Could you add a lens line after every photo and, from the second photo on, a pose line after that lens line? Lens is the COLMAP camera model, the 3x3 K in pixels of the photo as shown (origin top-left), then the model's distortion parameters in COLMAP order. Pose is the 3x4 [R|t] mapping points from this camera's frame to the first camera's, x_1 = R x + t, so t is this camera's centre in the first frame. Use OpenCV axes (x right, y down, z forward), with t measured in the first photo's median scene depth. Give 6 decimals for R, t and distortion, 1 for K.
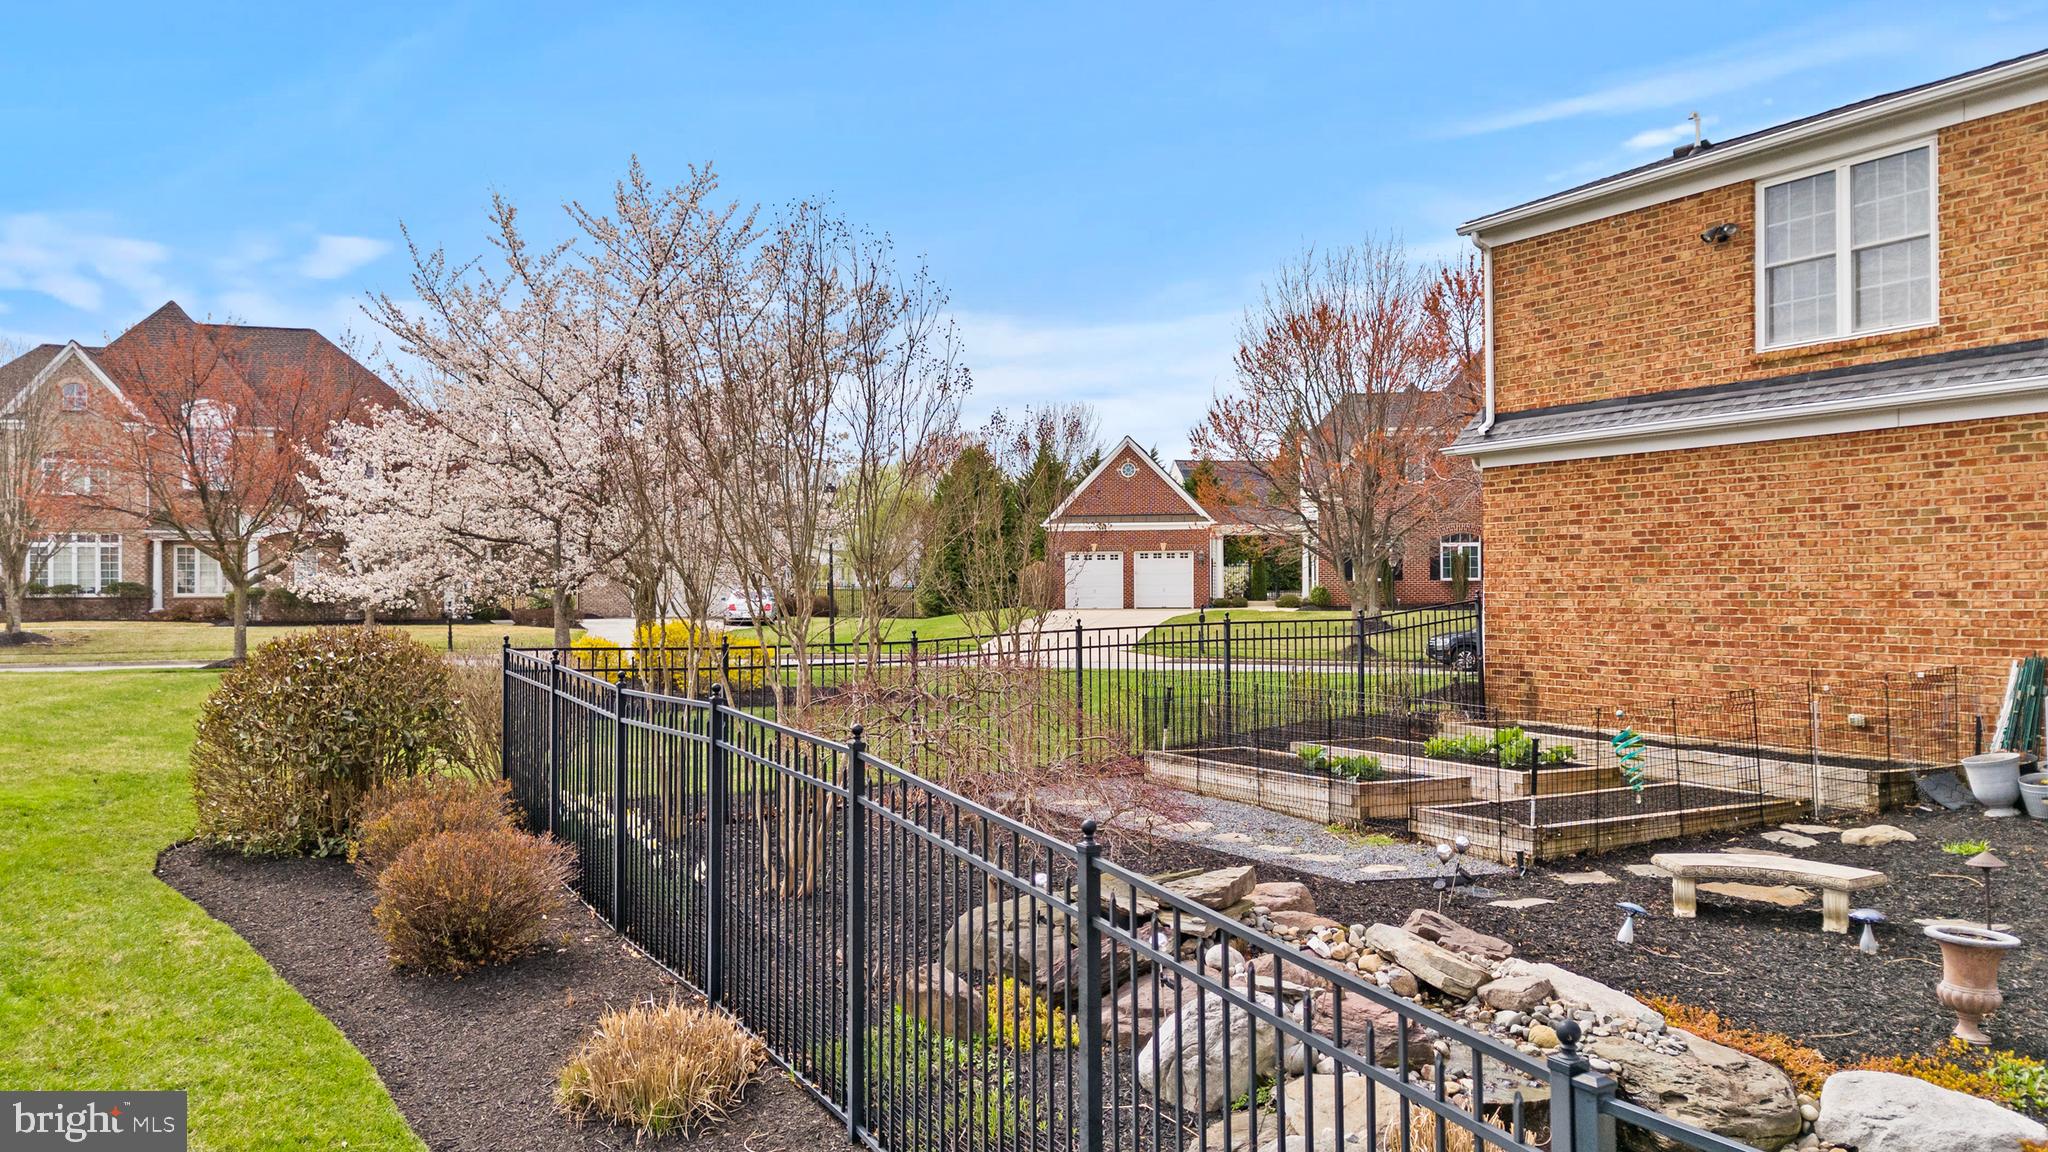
lens RADIAL K [[1537.1, 0, 1040.4], [0, 1537.1, 584.0], [0, 0, 1]] dist [0.069905, -0.075280]
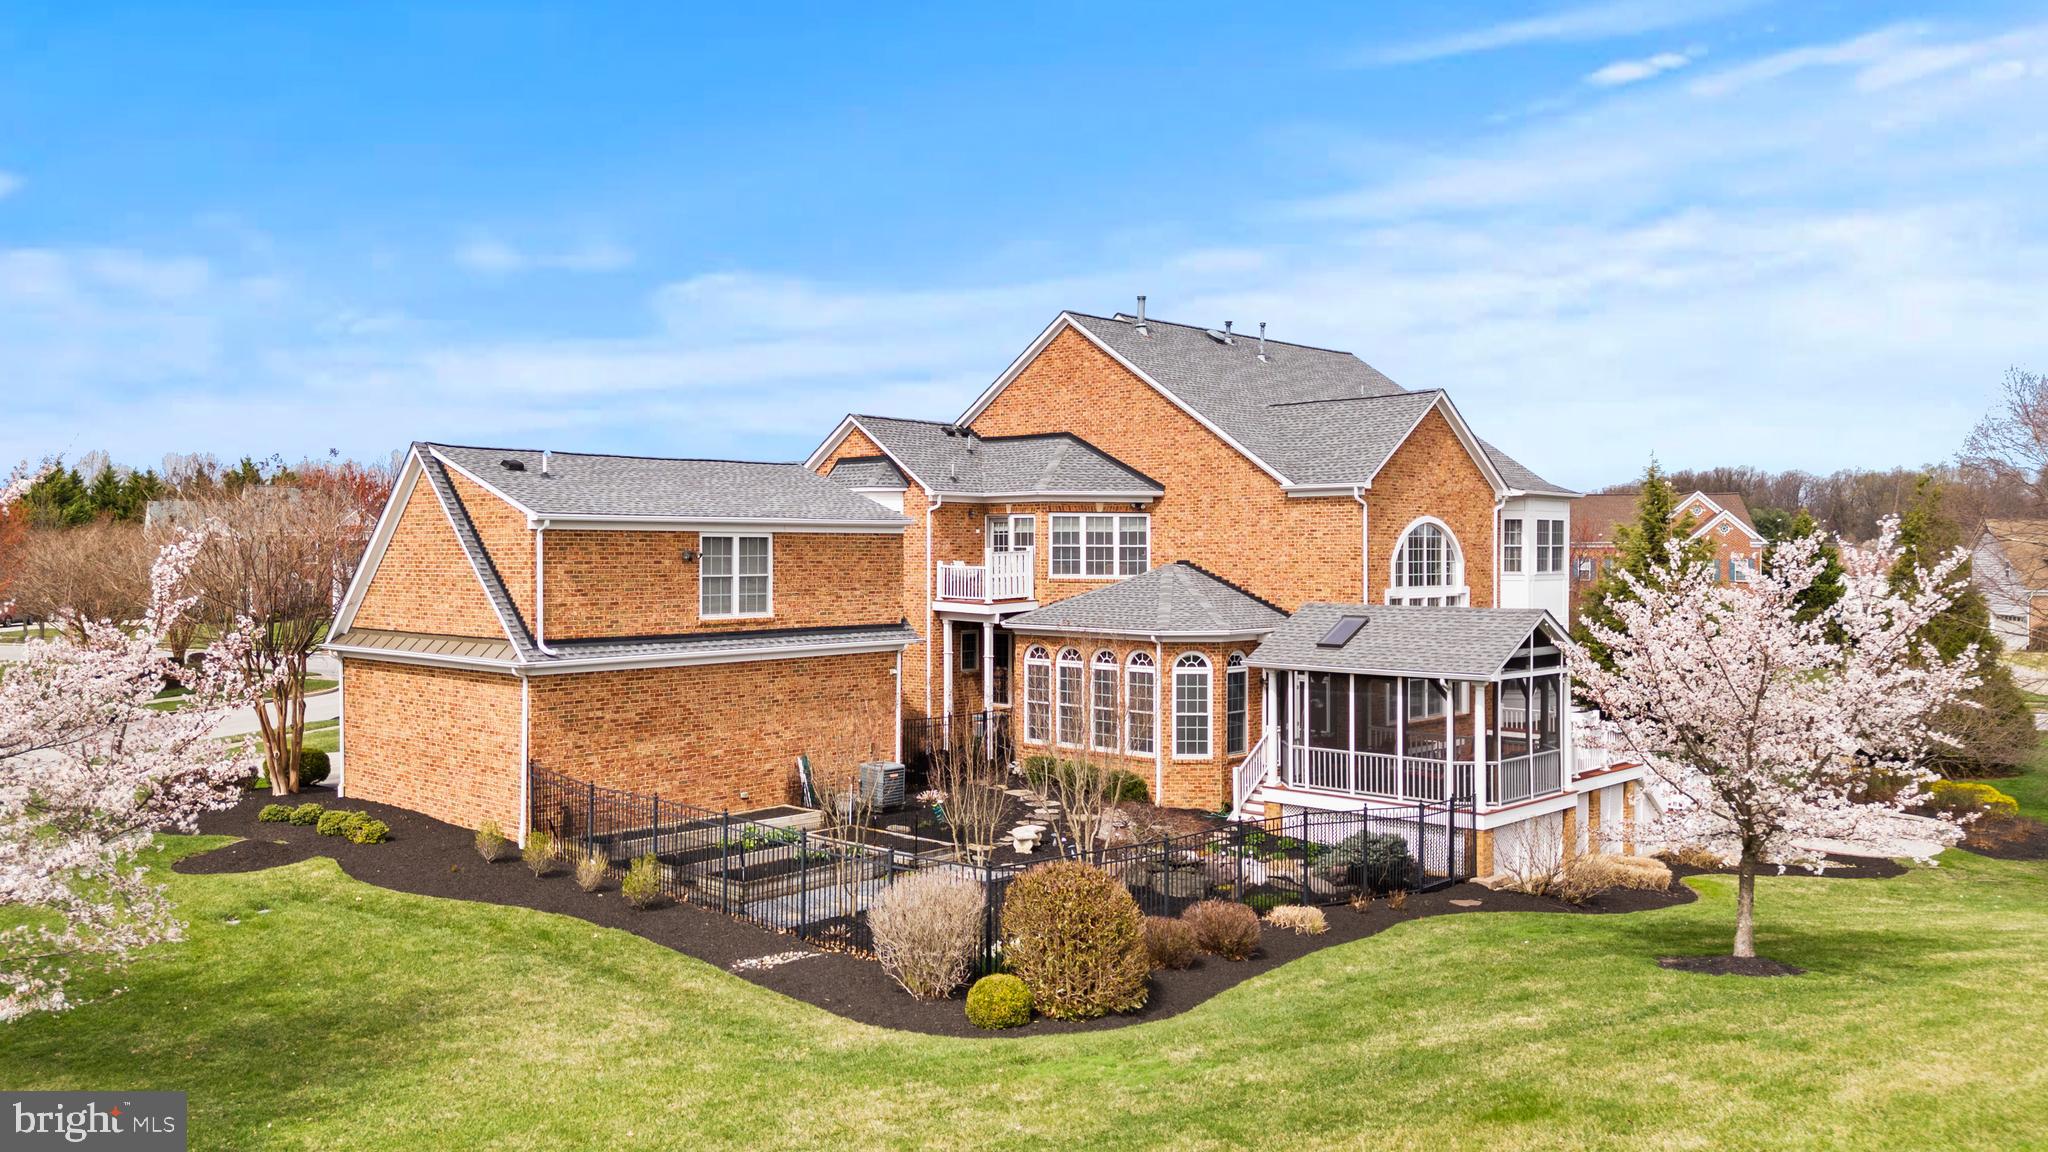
lens RADIAL K [[1488.5, 0, 1021.6], [0, 1488.5, 625.2], [0, 0, 1]] dist [0.082662, -0.081029]
pose [[-0.309571, -0.033877, 0.950273, -1.408330], [0.001882, 0.999341, 0.036239, -0.201157], [-0.950874, 0.013007, -0.309303, 1.153779]]
